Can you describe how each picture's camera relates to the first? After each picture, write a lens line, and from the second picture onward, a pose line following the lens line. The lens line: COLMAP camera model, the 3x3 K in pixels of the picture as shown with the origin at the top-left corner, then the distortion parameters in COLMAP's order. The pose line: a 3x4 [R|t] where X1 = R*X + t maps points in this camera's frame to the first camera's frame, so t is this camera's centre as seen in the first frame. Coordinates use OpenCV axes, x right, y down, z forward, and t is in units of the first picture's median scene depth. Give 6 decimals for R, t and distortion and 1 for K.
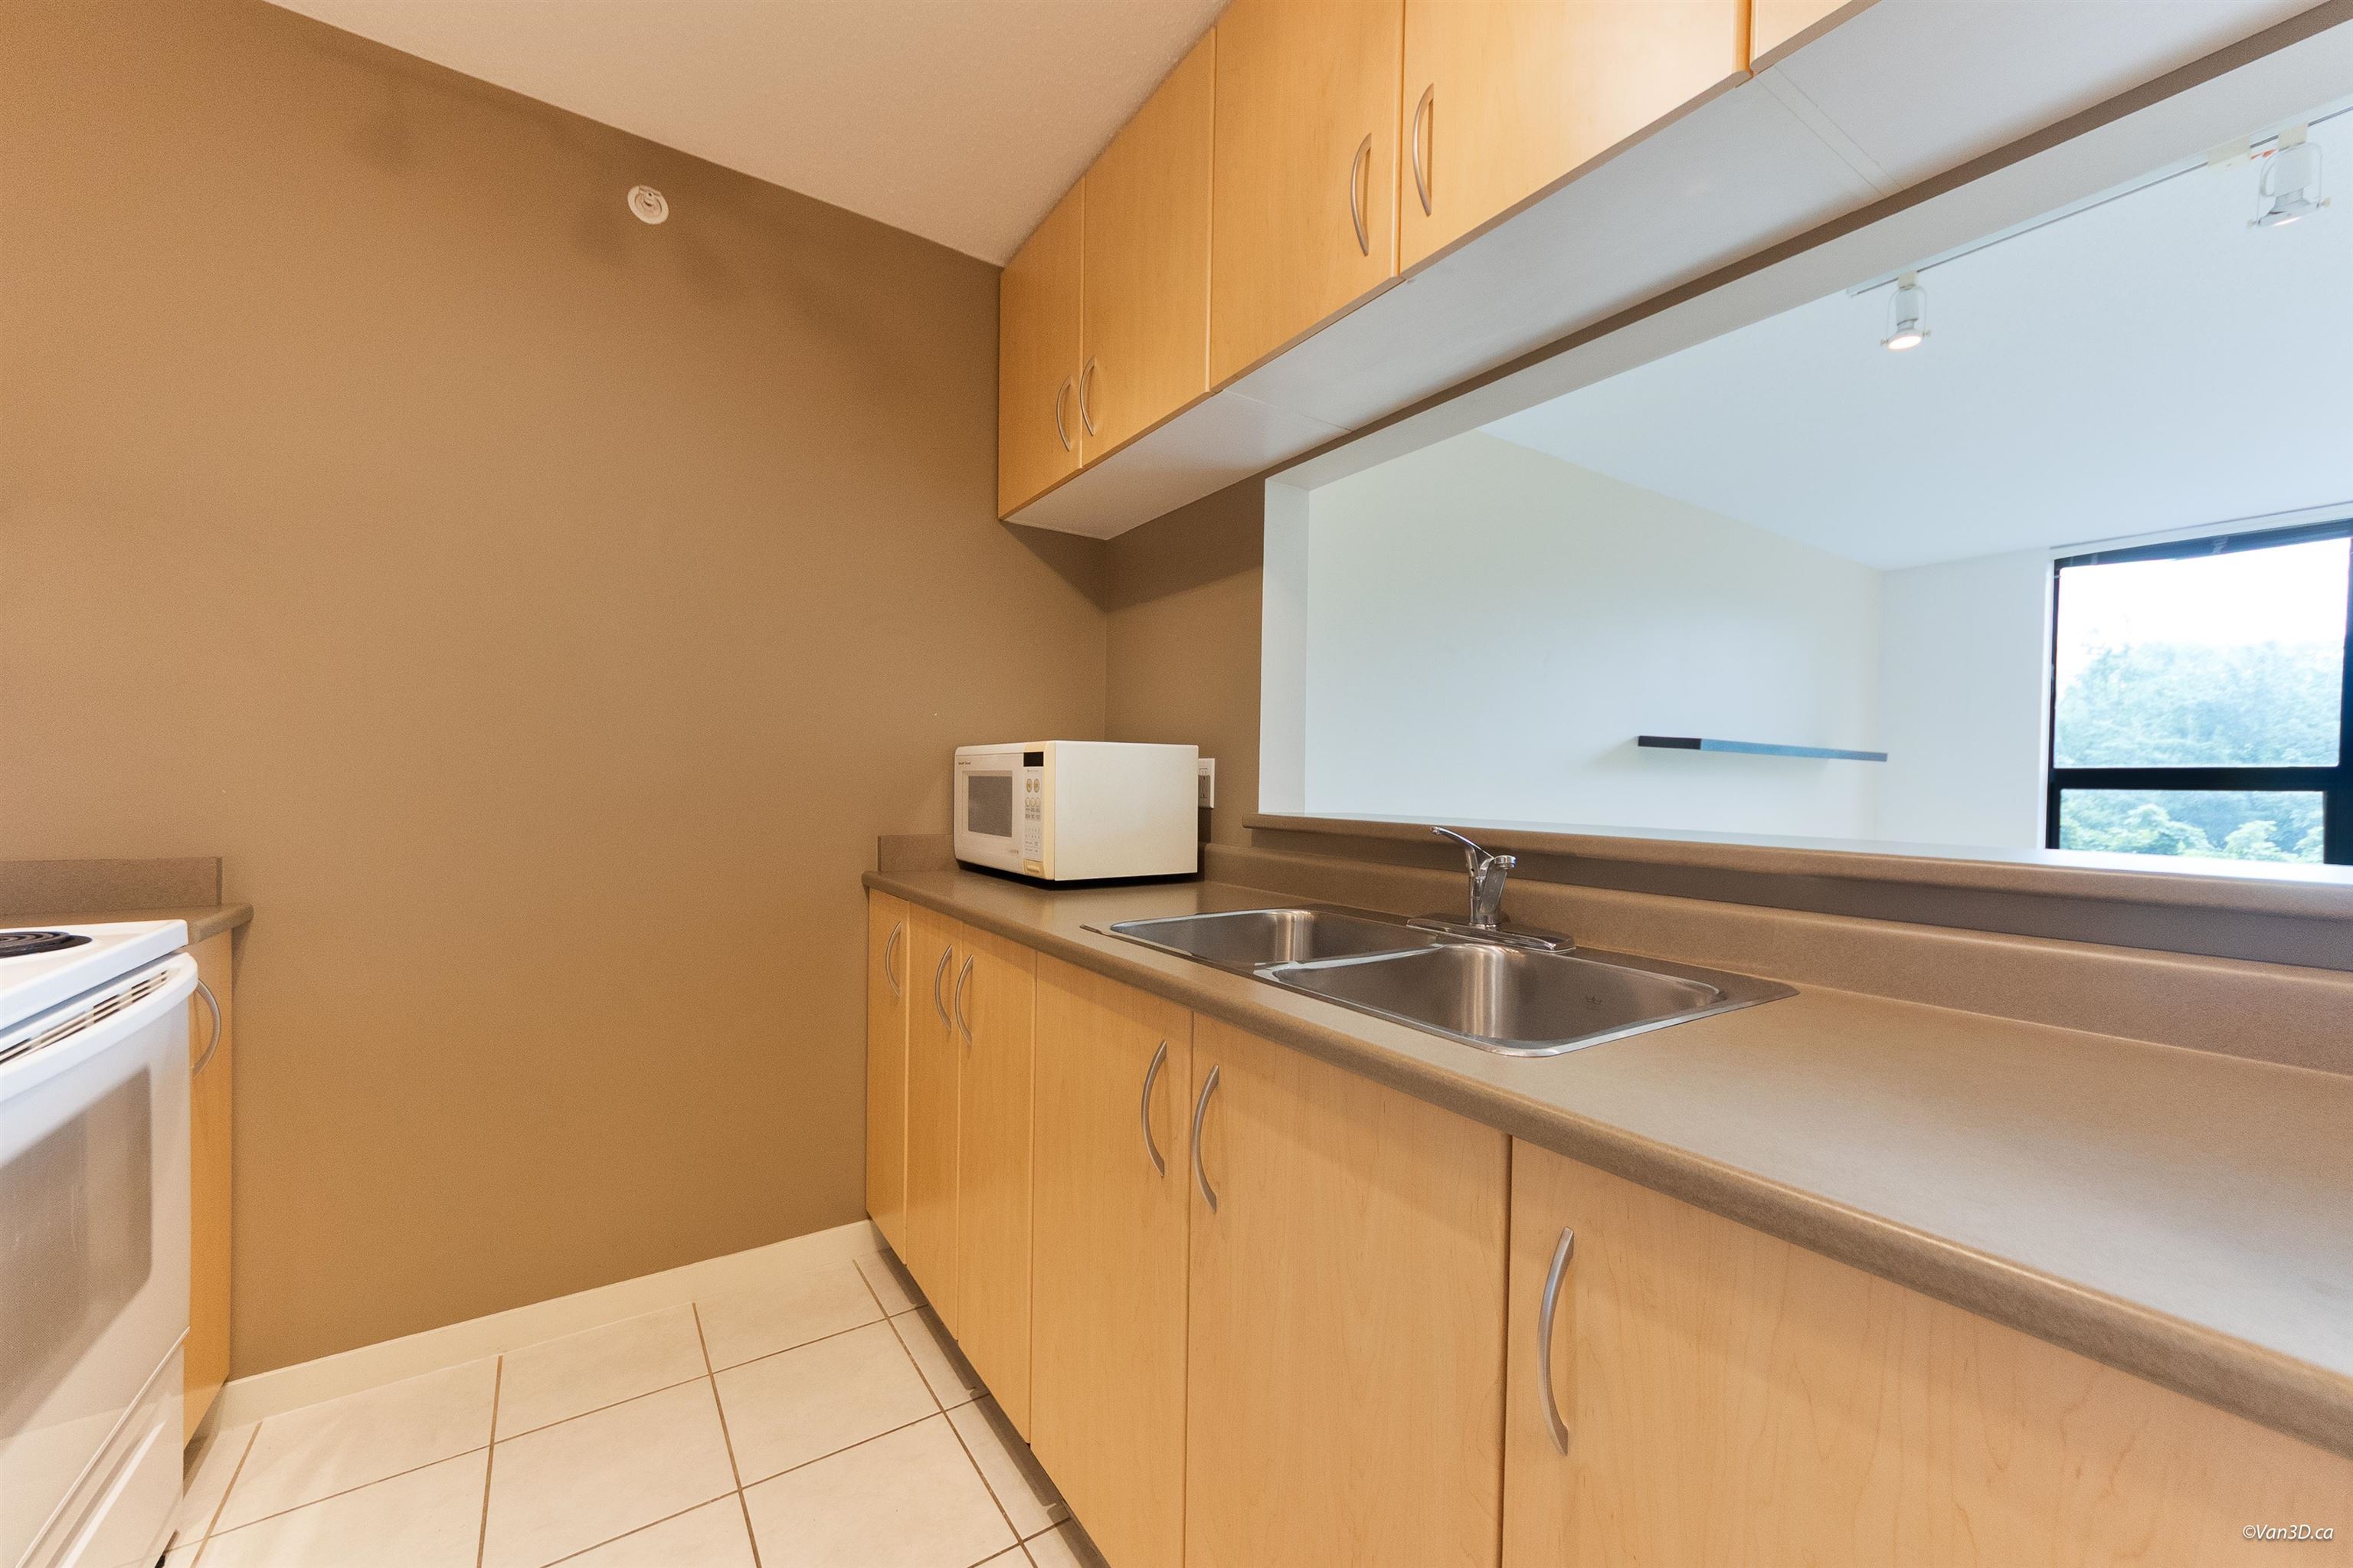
lens RADIAL K [[918.3, 0, 1180.2], [0, 918.3, 769.1], [0, 0, 1]] dist [0.004570, 0.000643]
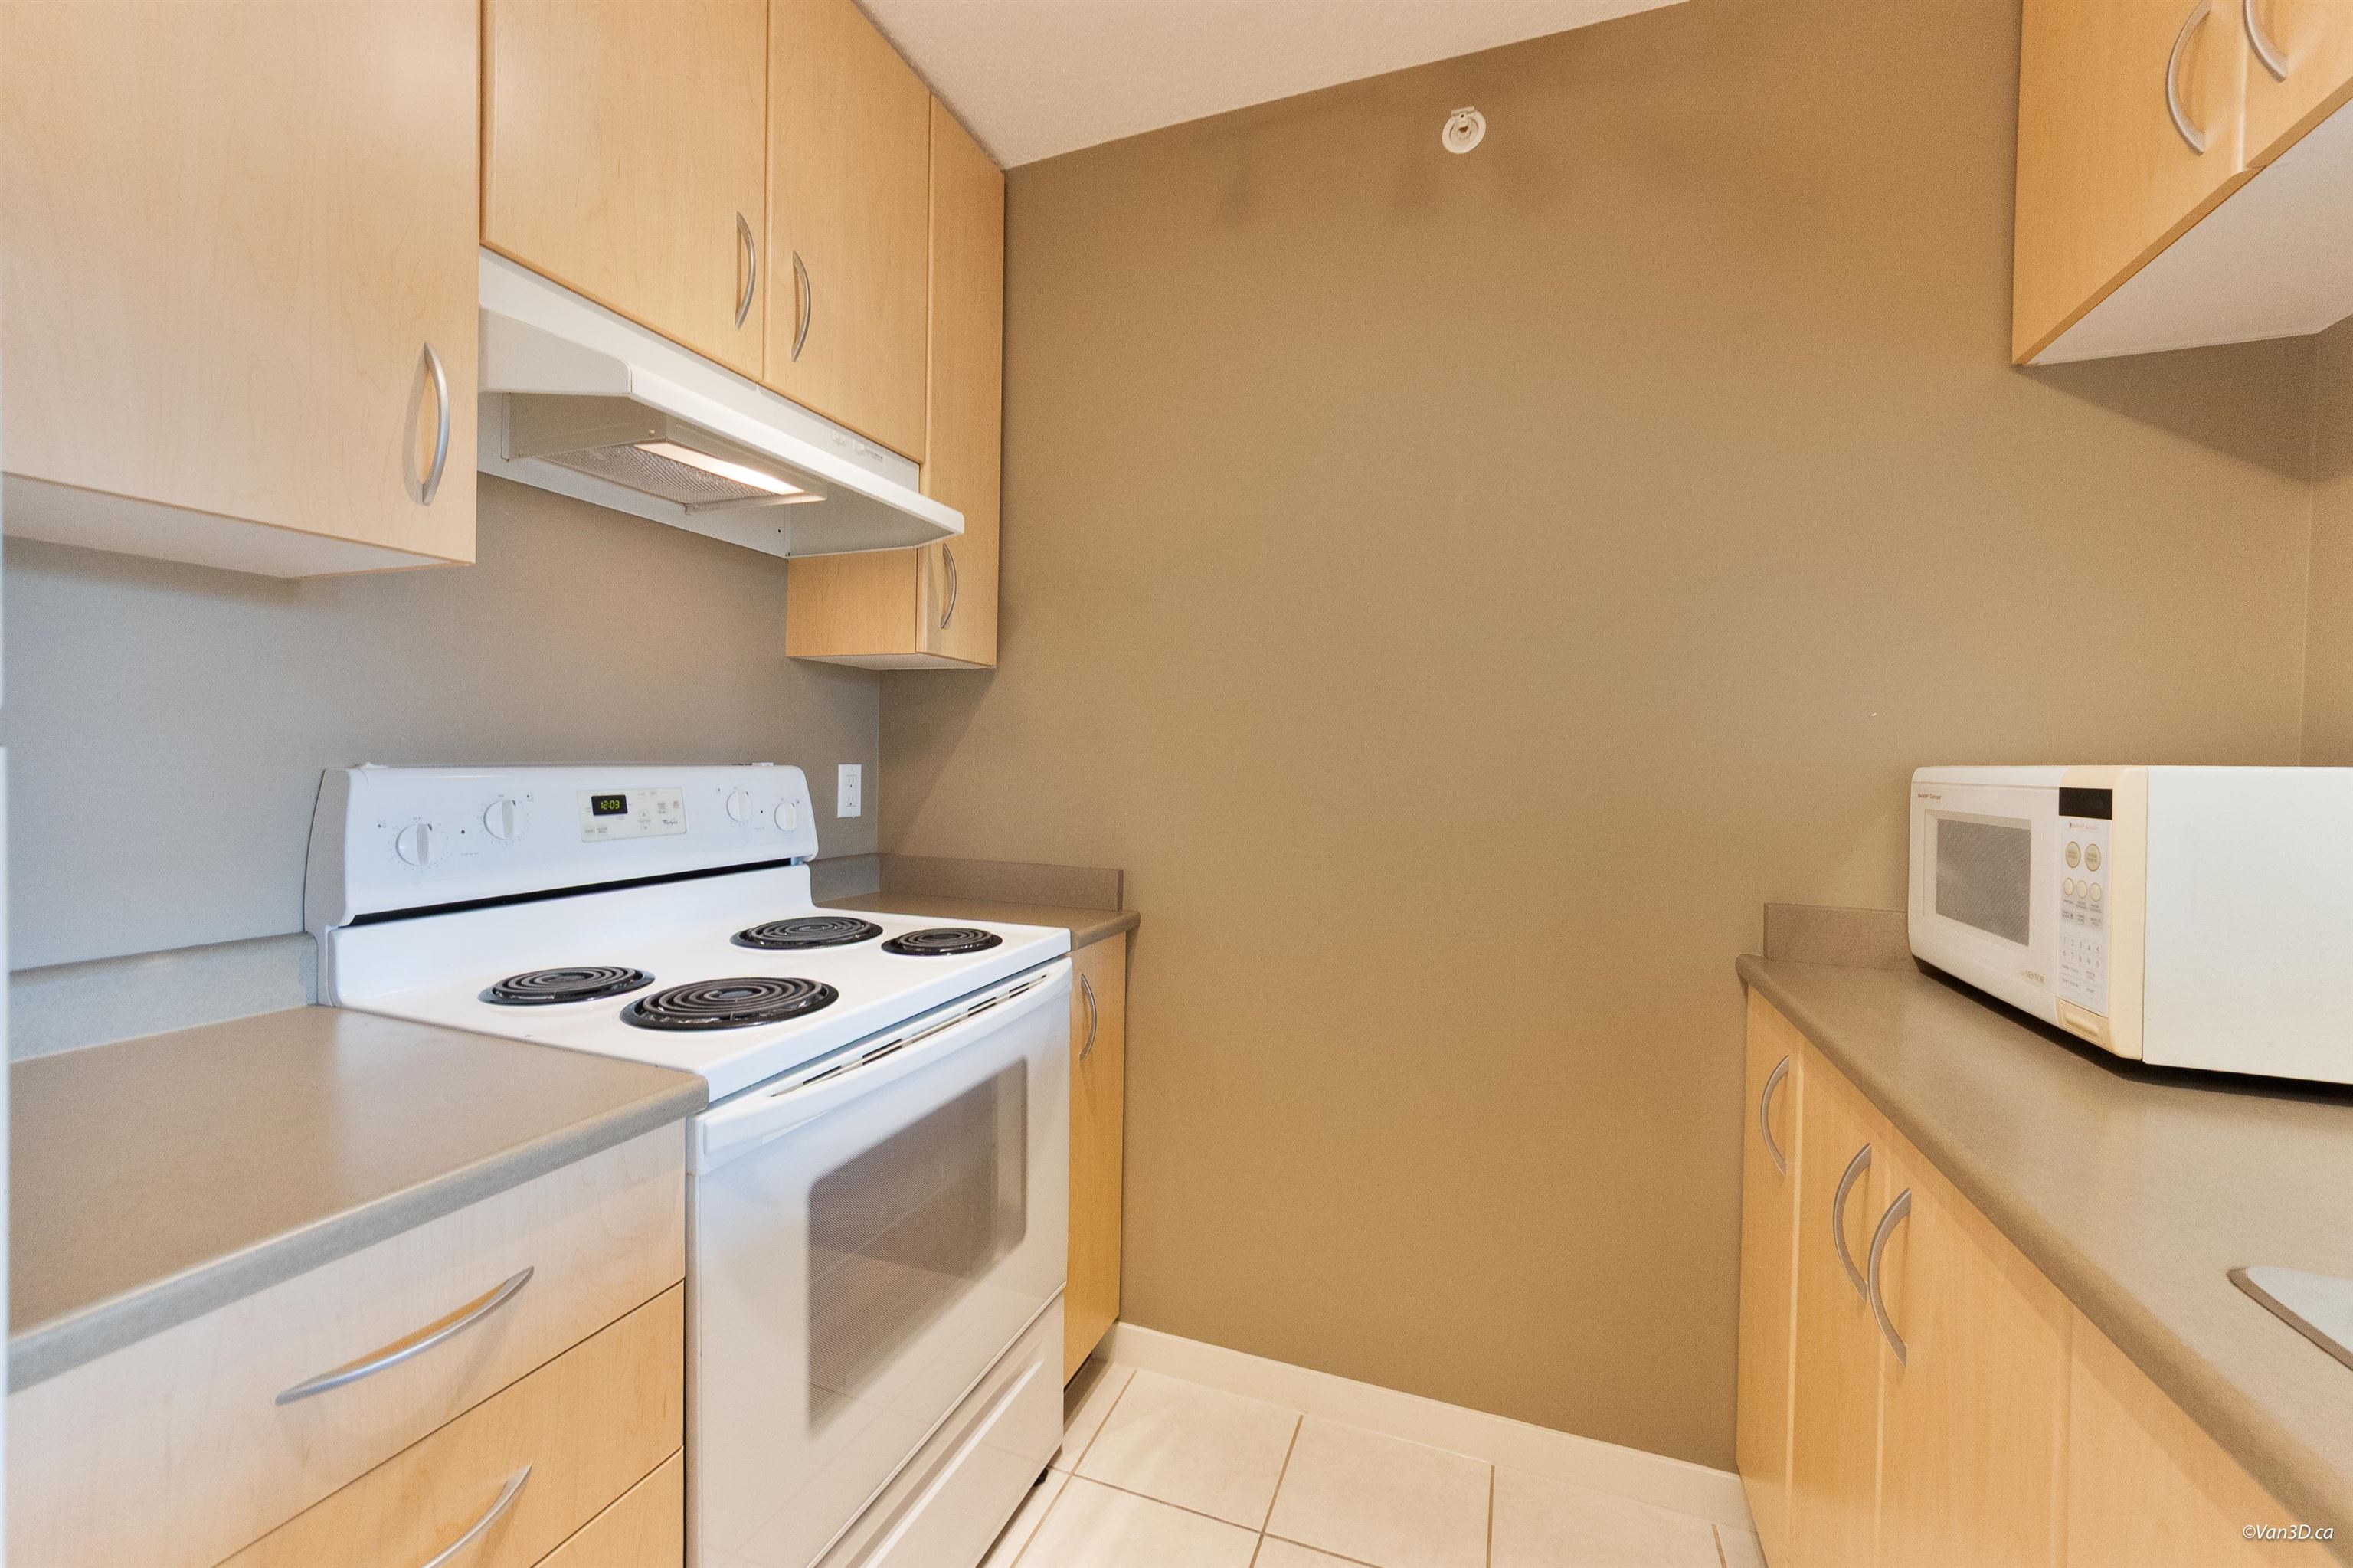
lens RADIAL K [[918.3, 0, 1180.2], [0, 918.3, 769.1], [0, 0, 1]] dist [0.004570, 0.000643]
pose [[0.578235, 0.006992, -0.815840, -0.037452], [-0.000799, 0.999968, 0.008004, -0.035020], [0.815870, -0.003976, 0.578222, 0.326956]]
